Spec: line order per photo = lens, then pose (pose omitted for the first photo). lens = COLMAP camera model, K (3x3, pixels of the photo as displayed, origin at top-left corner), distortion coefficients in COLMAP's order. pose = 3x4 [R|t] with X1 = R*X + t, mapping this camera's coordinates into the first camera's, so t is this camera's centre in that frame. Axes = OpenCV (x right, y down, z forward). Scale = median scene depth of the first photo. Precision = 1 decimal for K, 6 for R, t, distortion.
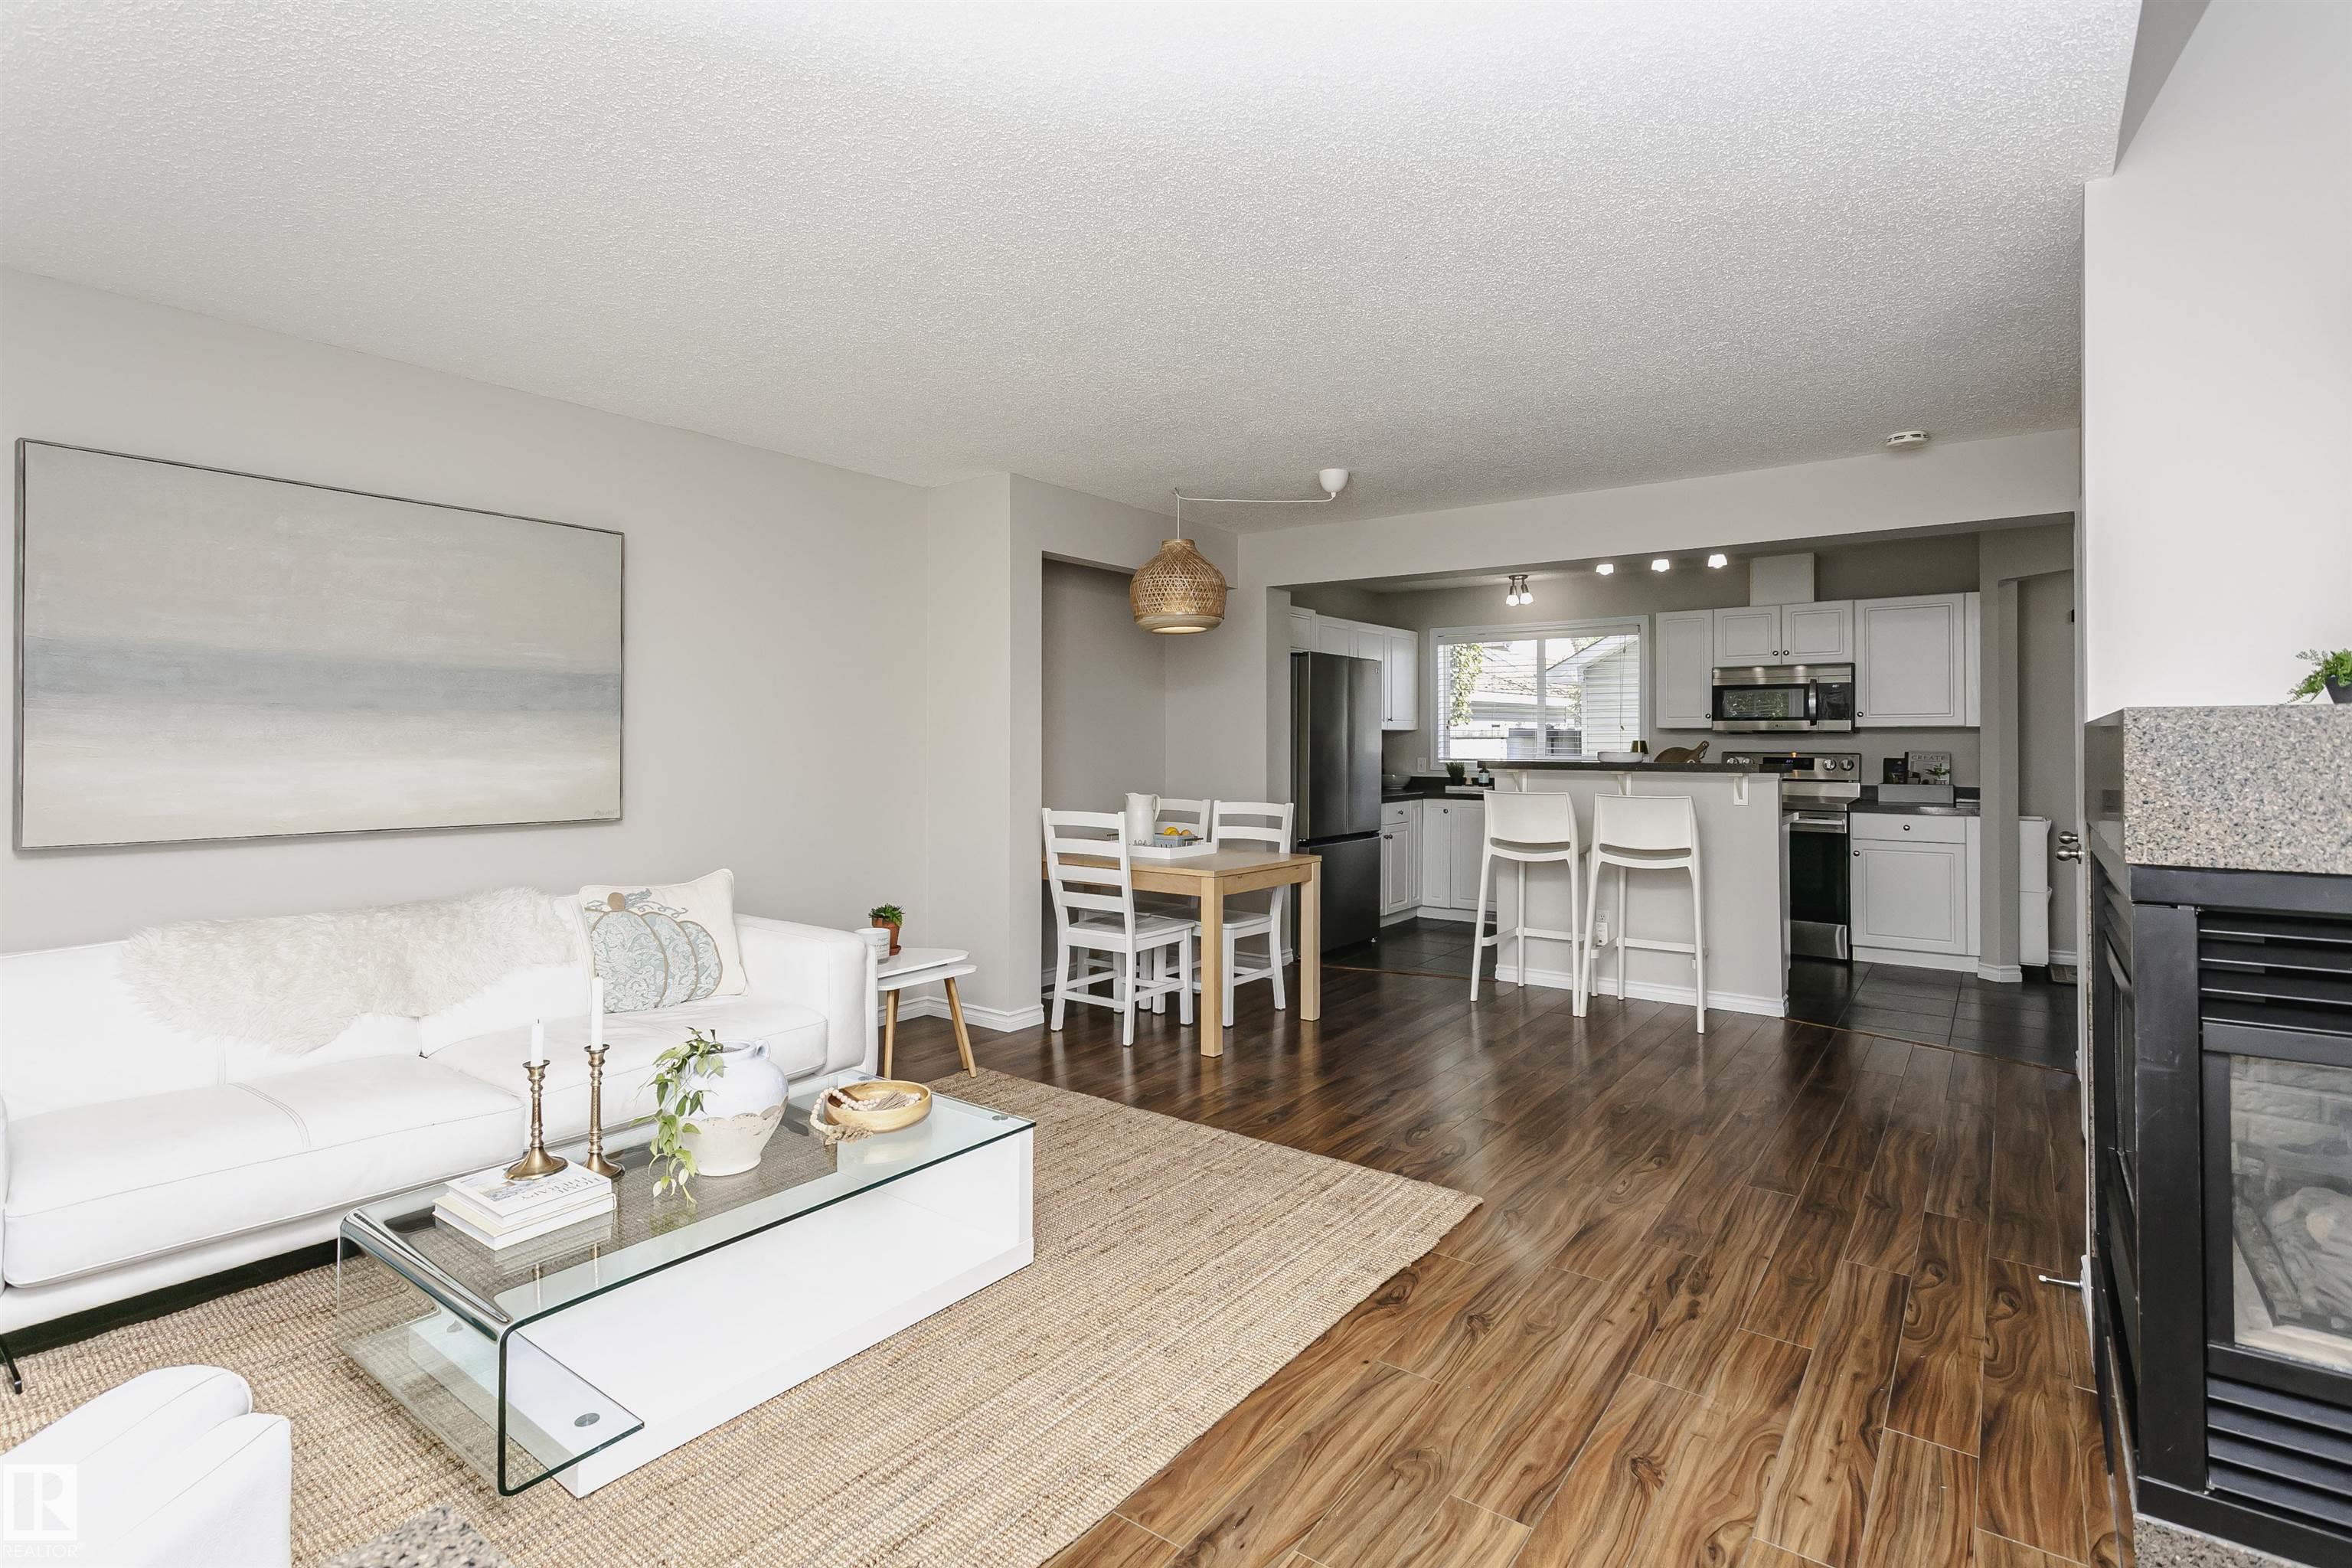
lens RADIAL K [[1139.3, 0, 1155.1], [0, 1139.3, 731.4], [0, 0, 1]] dist [0.003531, 0.000265]
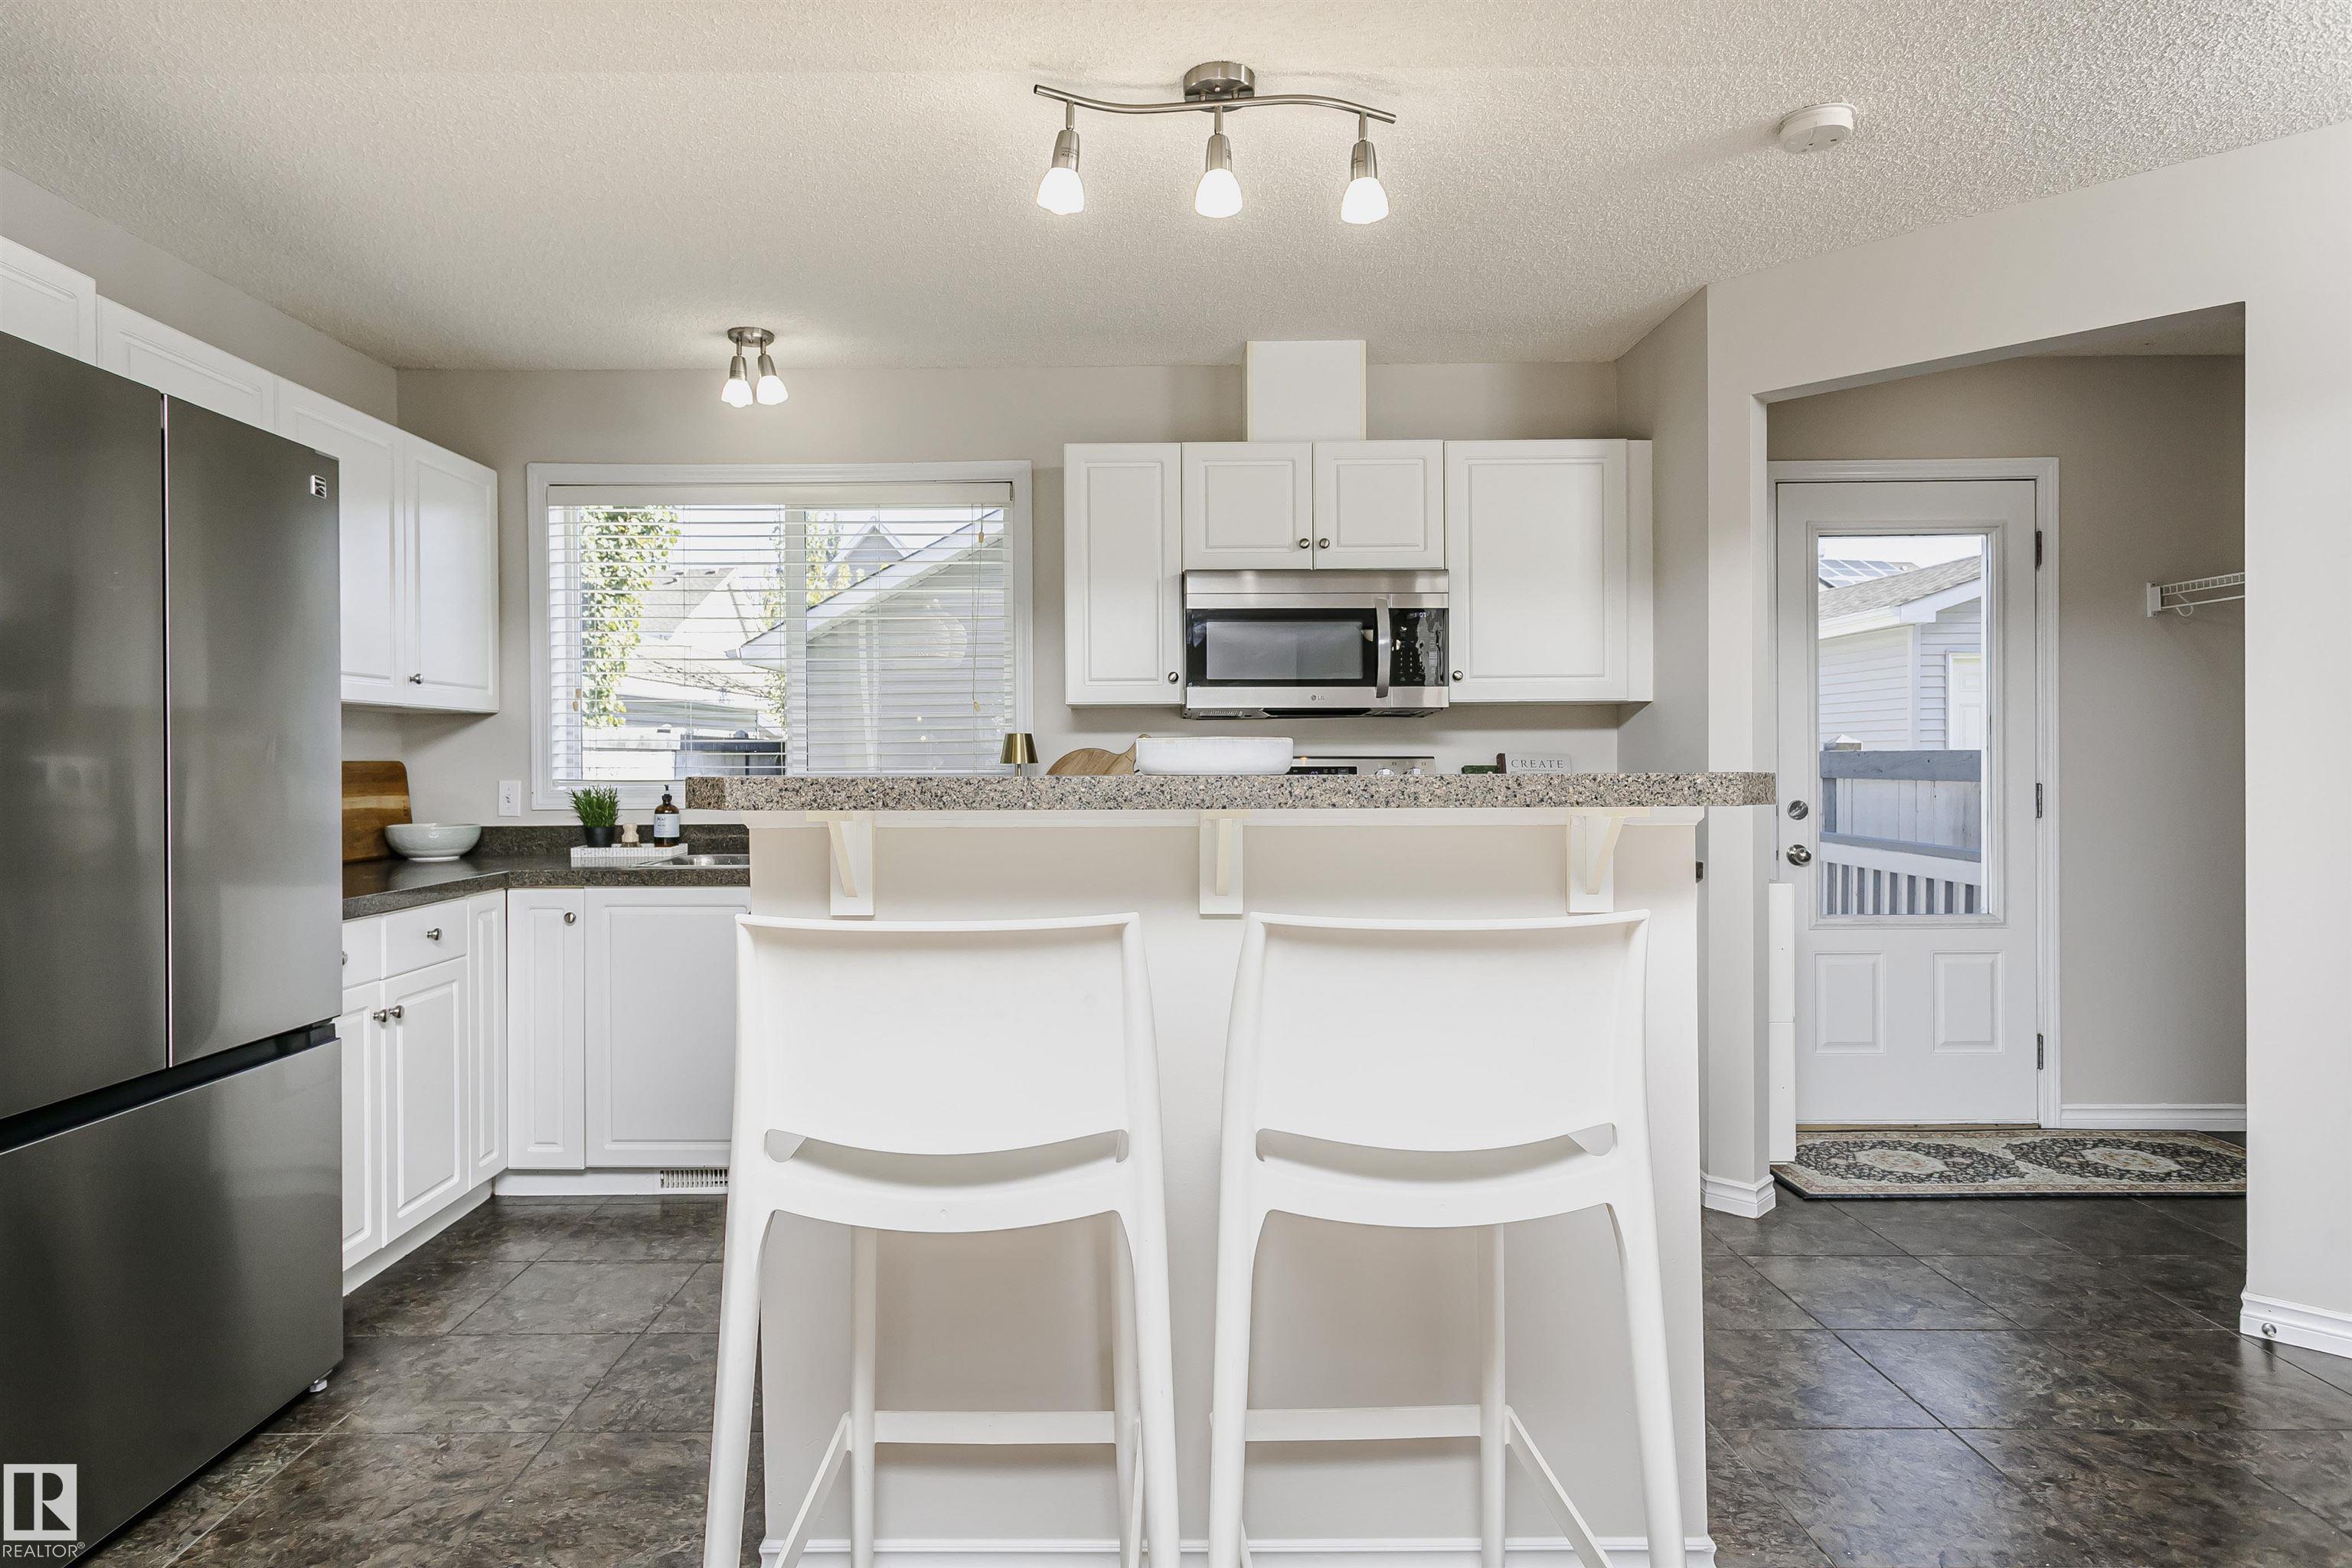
lens RADIAL K [[1330.7, 0, 1126.2], [0, 1330.7, 773.2], [0, 0, 1]] dist [-0.002681, -0.000646]
pose [[0.802682, -0.010216, 0.596320, 0.211810], [0.001235, 0.999880, 0.015467, 0.022888], [-0.596406, -0.011679, 0.802598, 0.809032]]
